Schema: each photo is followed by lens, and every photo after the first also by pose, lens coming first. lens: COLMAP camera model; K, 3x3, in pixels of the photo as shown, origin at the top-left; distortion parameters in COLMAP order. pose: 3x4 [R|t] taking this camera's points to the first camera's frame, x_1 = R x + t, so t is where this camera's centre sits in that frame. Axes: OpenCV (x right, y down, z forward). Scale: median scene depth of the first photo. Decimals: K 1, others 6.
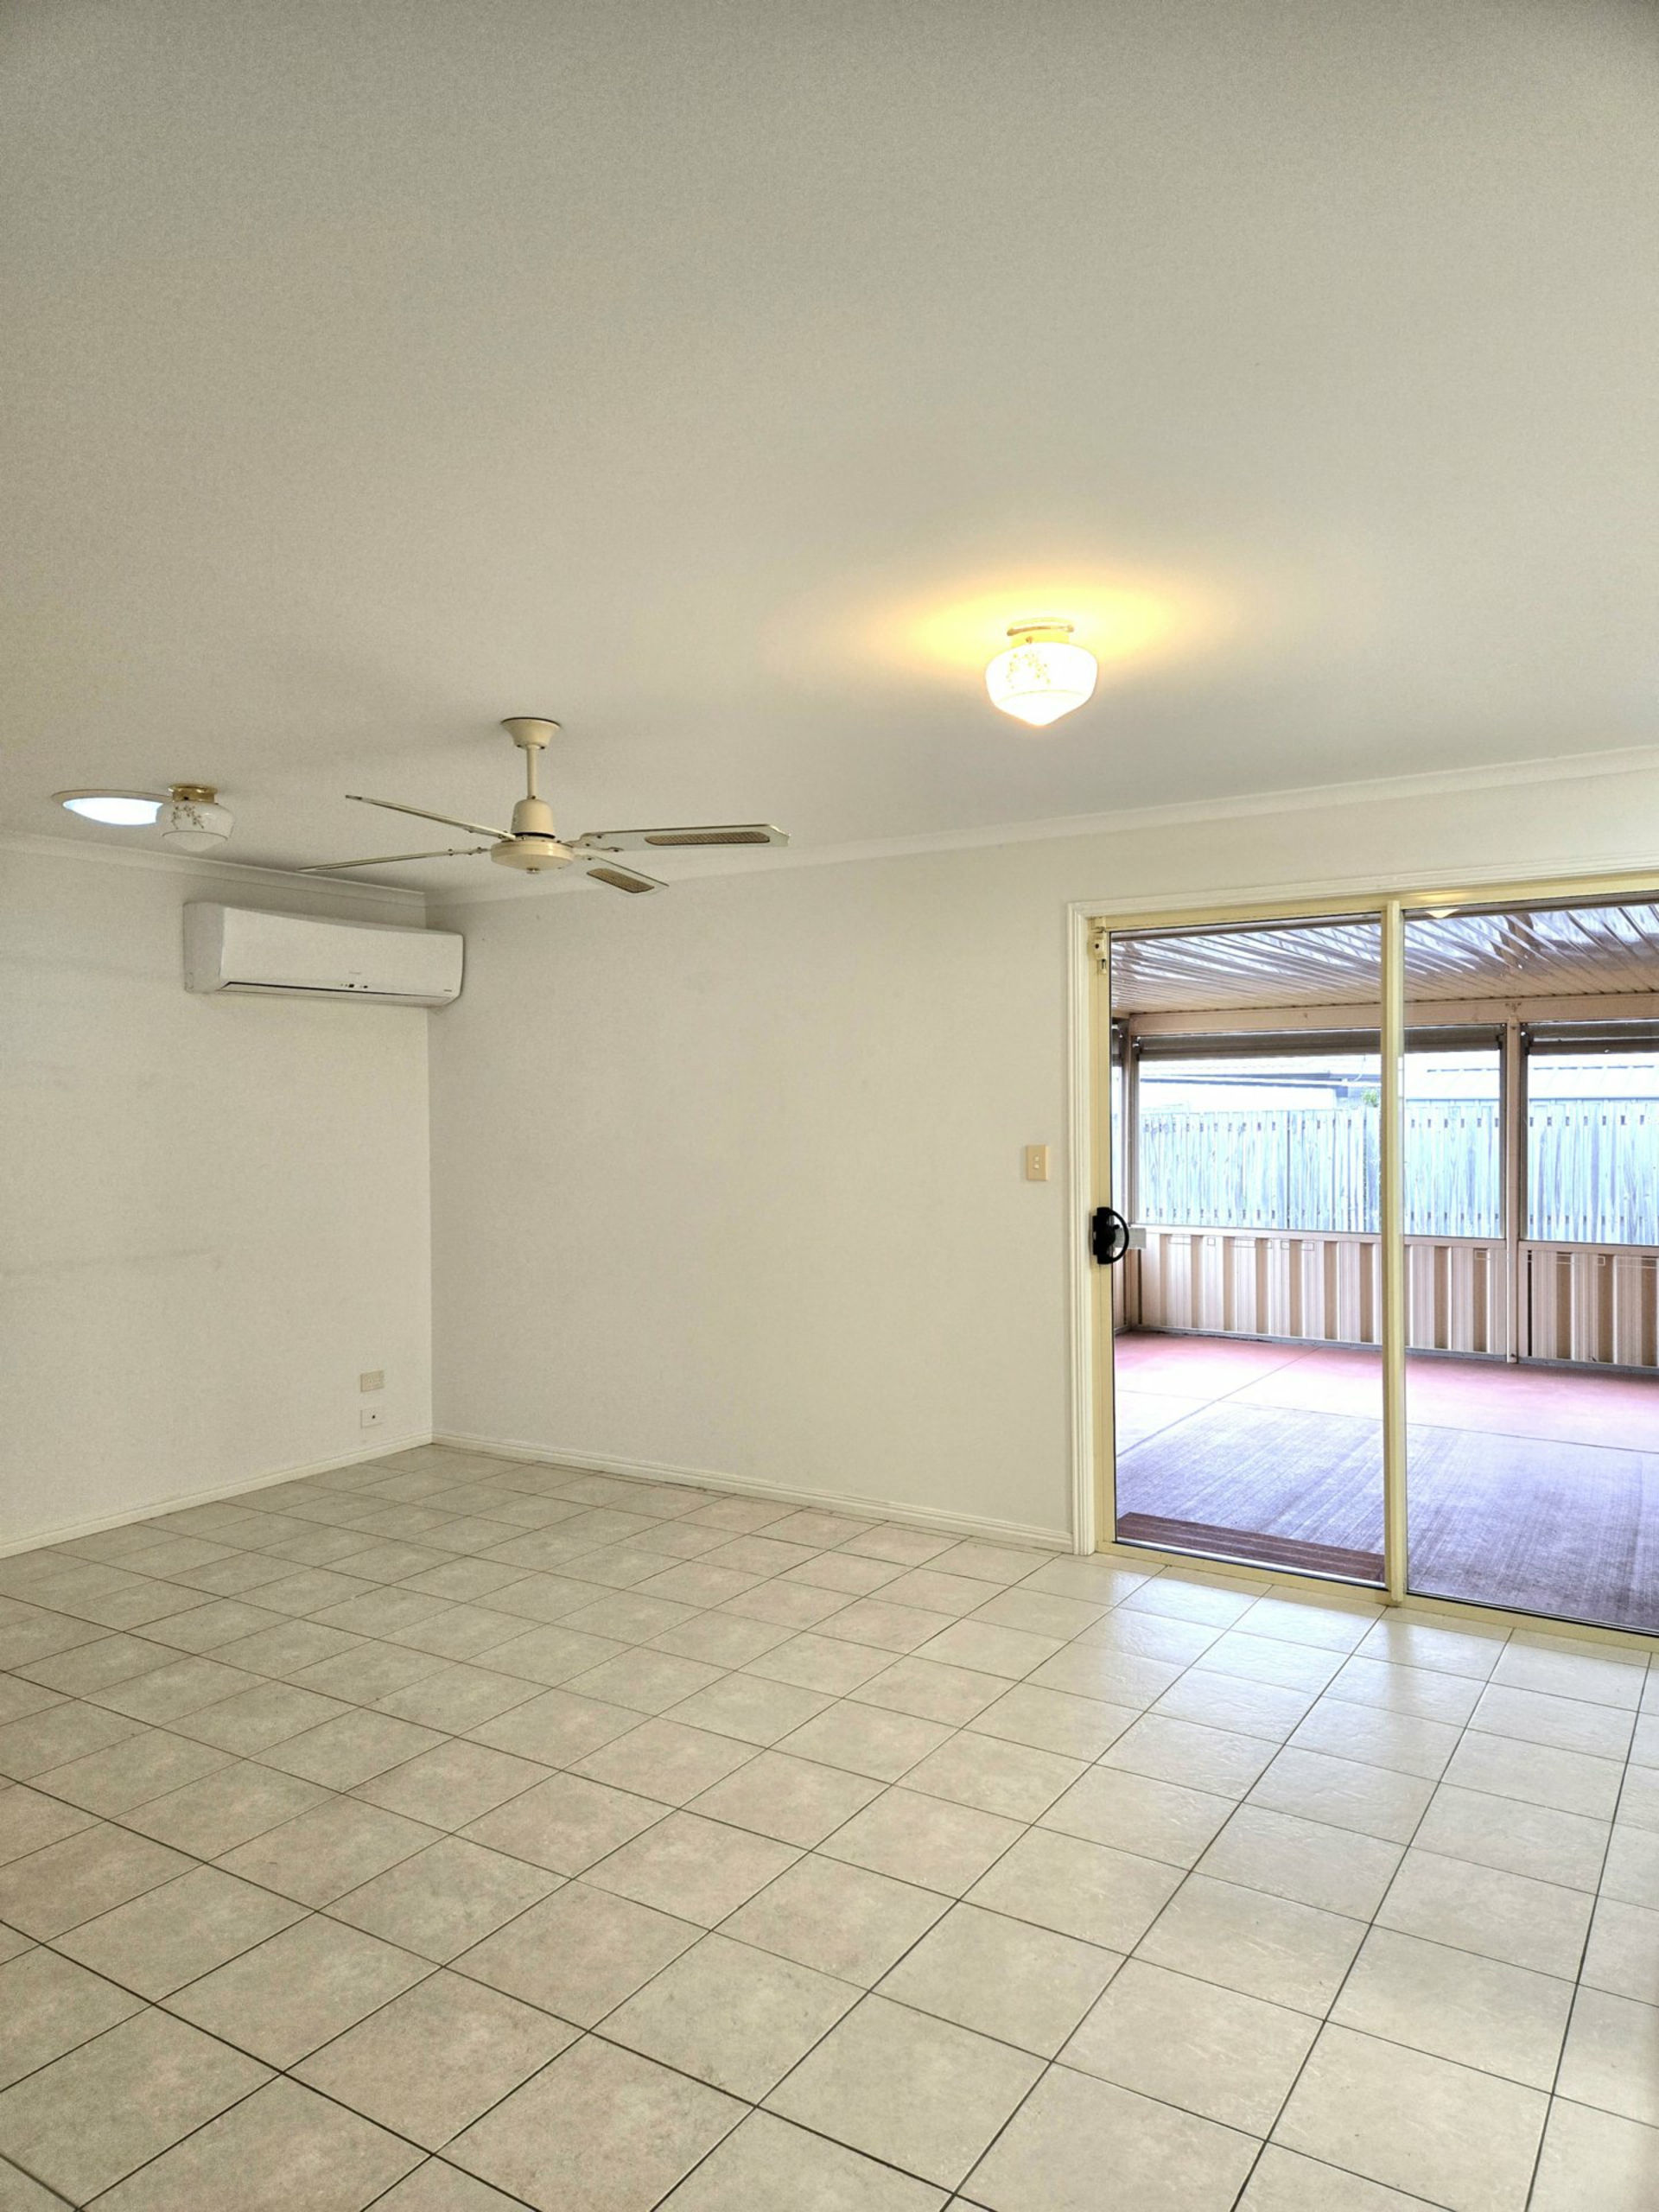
lens RADIAL K [[1465.3, 0, 816.2], [0, 1465.3, 1118.6], [0, 0, 1]] dist [0.070938, -0.057612]
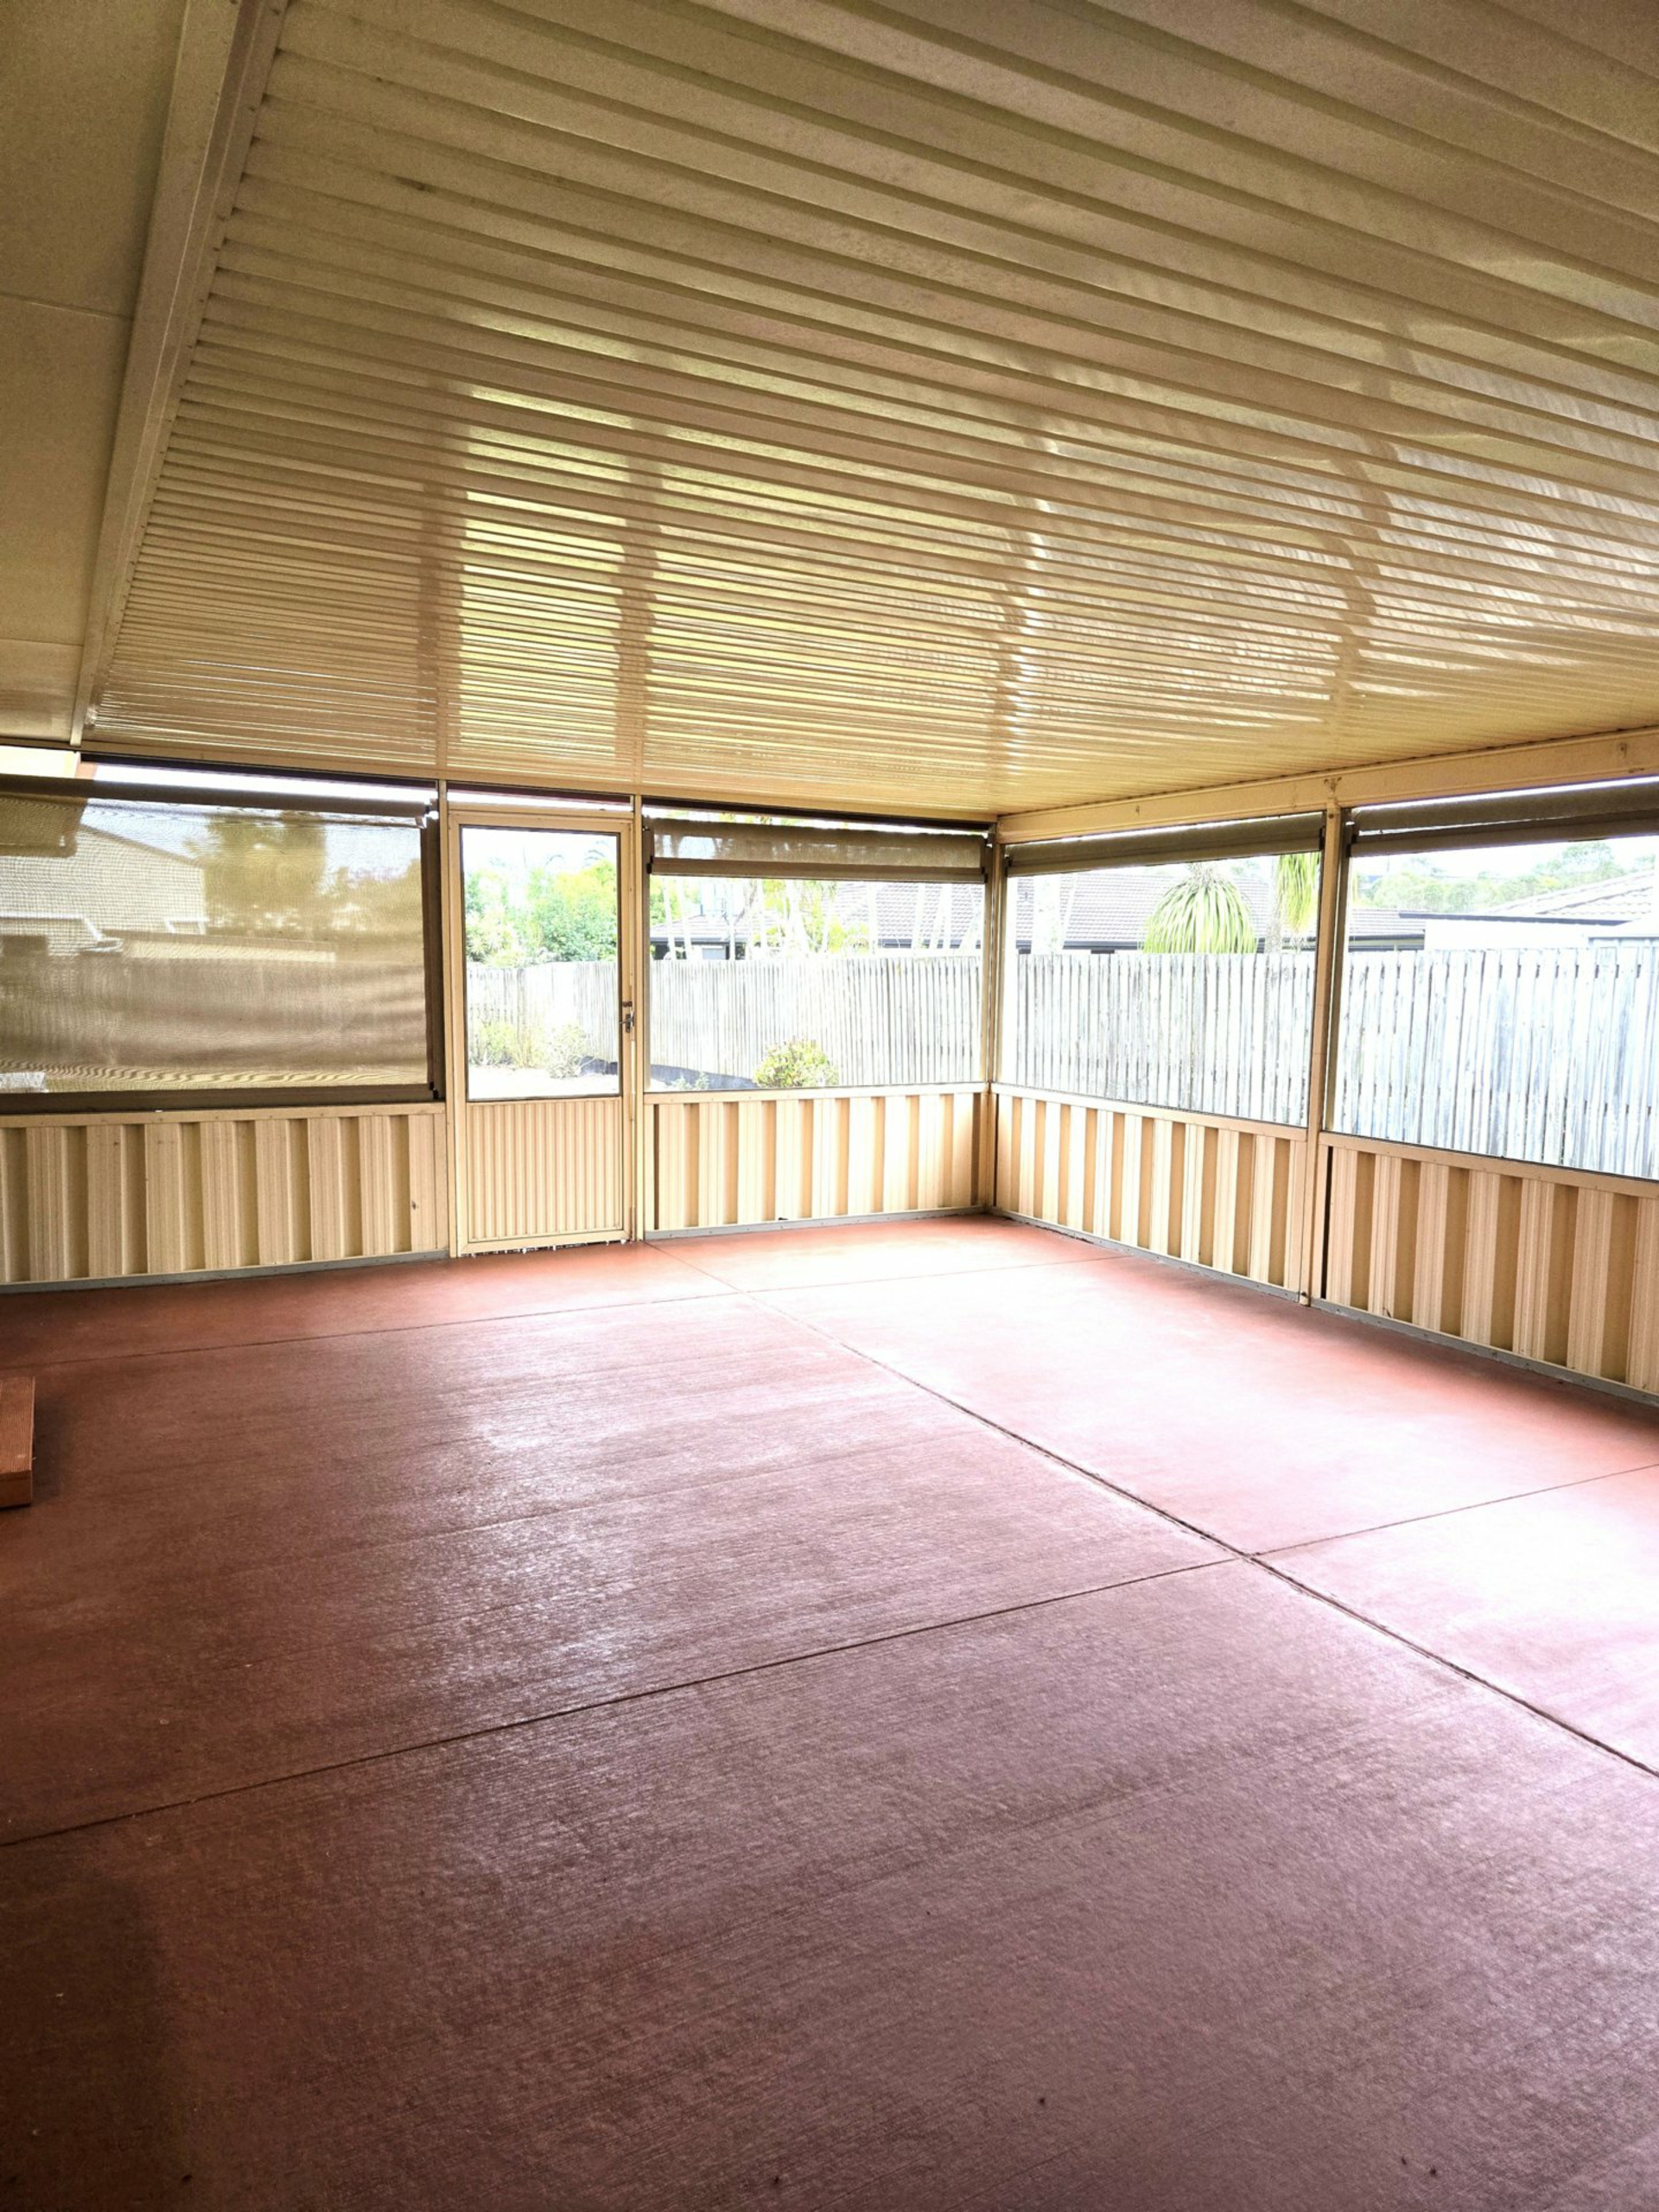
lens RADIAL K [[1475.1, 0, 802.0], [0, 1475.1, 1099.1], [0, 0, 1]] dist [0.061697, -0.053974]
pose [[0.873169, 0.069283, -0.482468, 0.587886], [-0.028395, 0.995395, 0.091552, 0.011525], [0.486590, -0.066240, 0.871116, 0.285220]]
